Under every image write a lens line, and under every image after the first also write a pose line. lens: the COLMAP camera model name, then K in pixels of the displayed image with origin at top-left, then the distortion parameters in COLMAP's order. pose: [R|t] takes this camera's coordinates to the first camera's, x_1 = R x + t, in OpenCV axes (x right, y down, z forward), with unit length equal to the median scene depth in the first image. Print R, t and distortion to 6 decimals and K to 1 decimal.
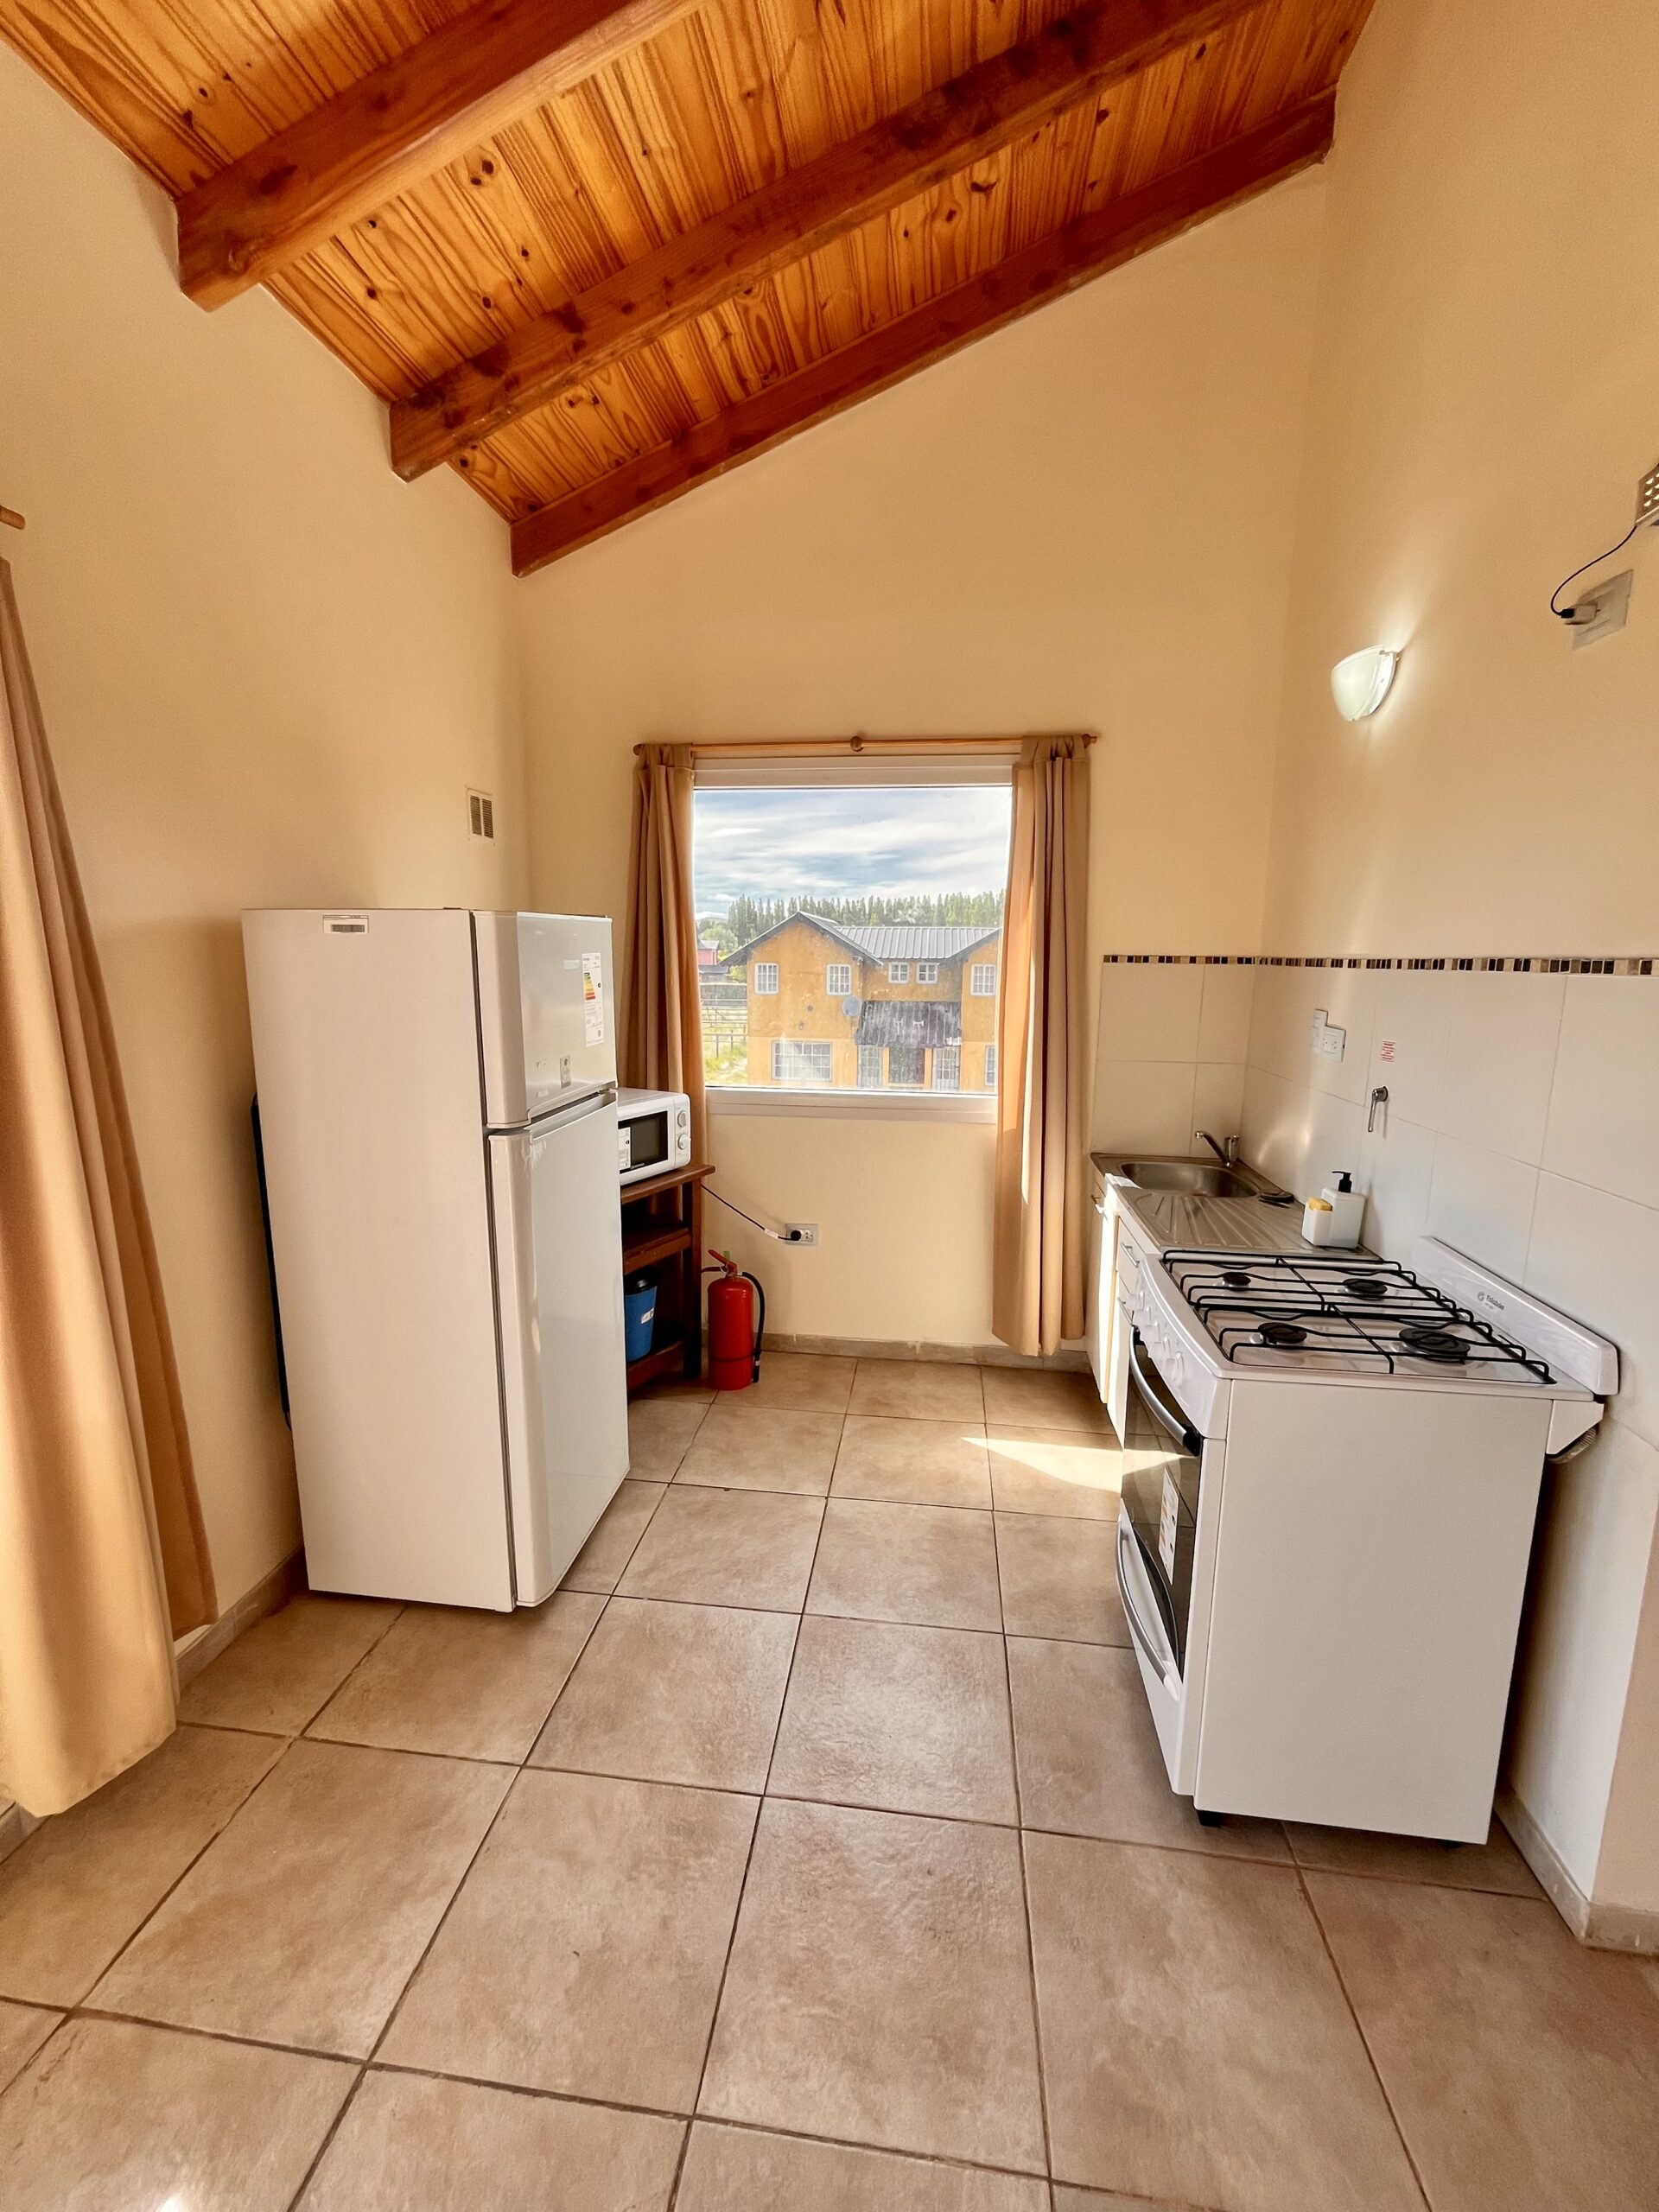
lens RADIAL K [[897.6, 0, 827.7], [0, 897.6, 1099.3], [0, 0, 1]] dist [-0.003253, 0.000717]
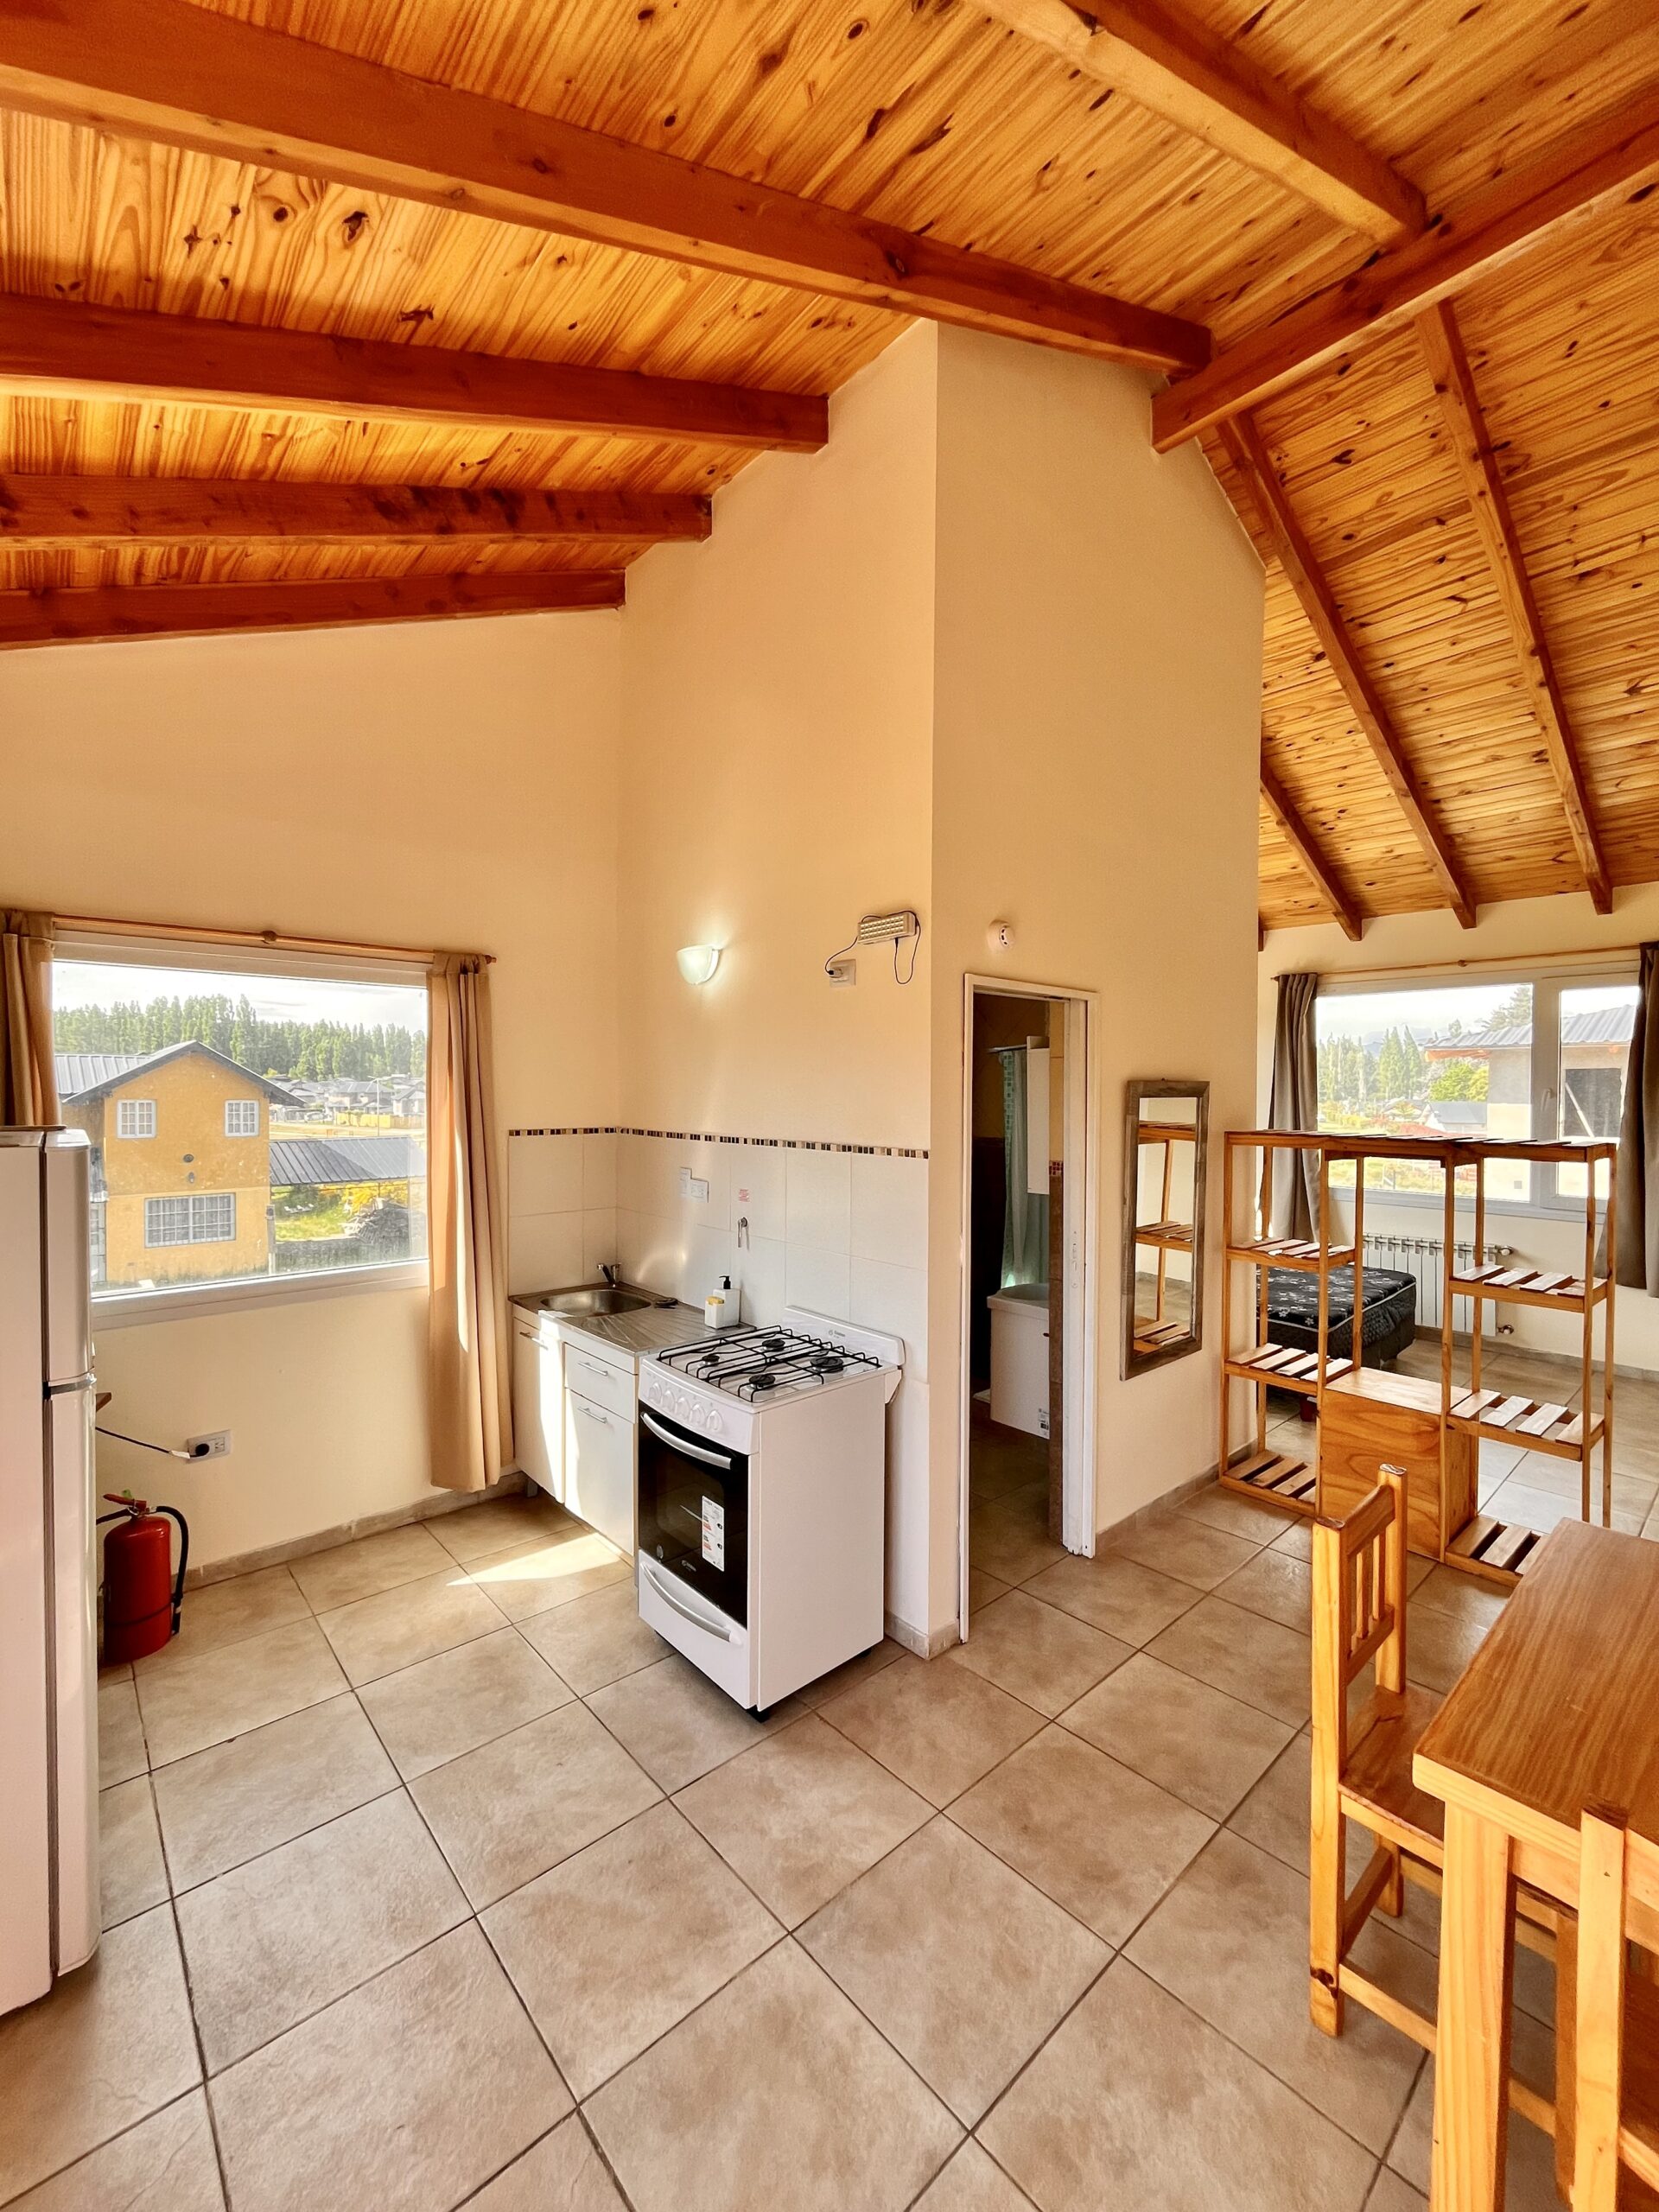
lens RADIAL K [[897.5, 0, 828.6], [0, 897.5, 1099.3], [0, 0, 1]] dist [-0.001486, -0.000584]
pose [[0.652091, -0.018338, 0.757919, -0.354707], [0.122697, 0.989081, -0.081634, -0.053812], [-0.748146, 0.146227, 0.647221, -0.123838]]
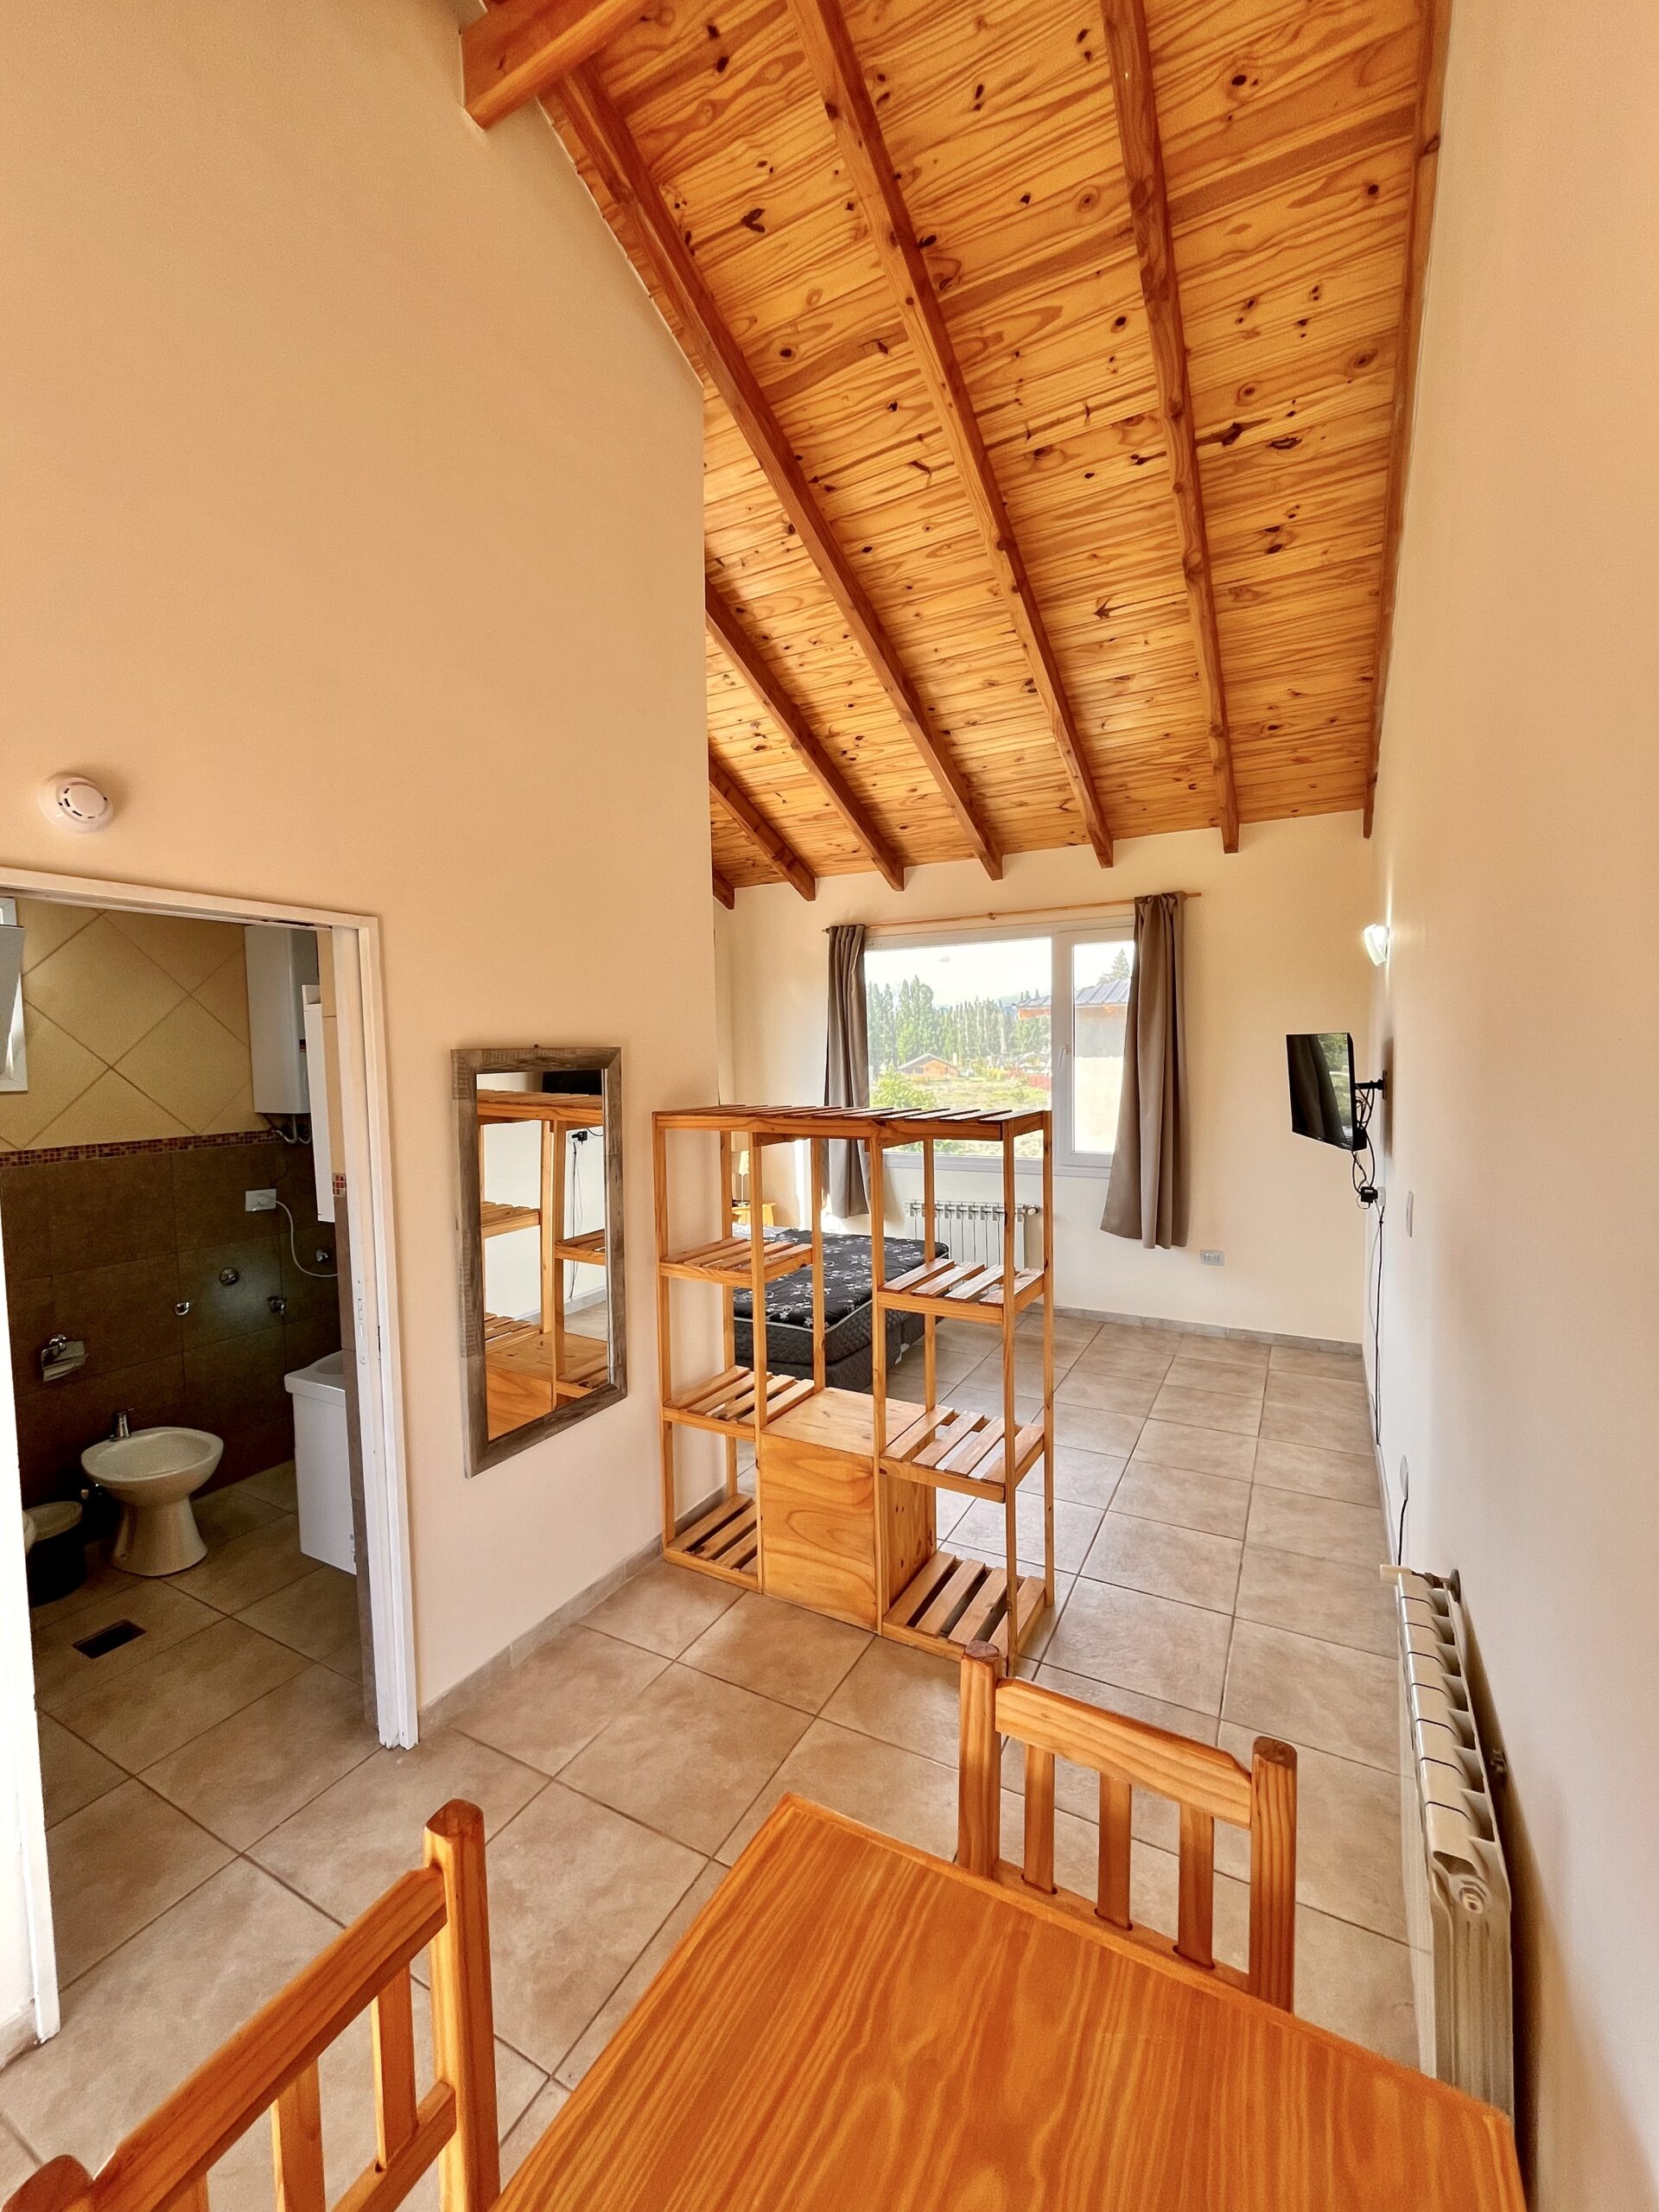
lens RADIAL K [[898.5, 0, 830.1], [0, 898.5, 1101.2], [0, 0, 1]] dist [-0.002728, -0.000508]
pose [[0.357427, -0.071972, 0.931164, 0.163703], [0.170560, 0.985289, 0.010686, -0.030901], [-0.918235, 0.154999, 0.364445, -0.259890]]
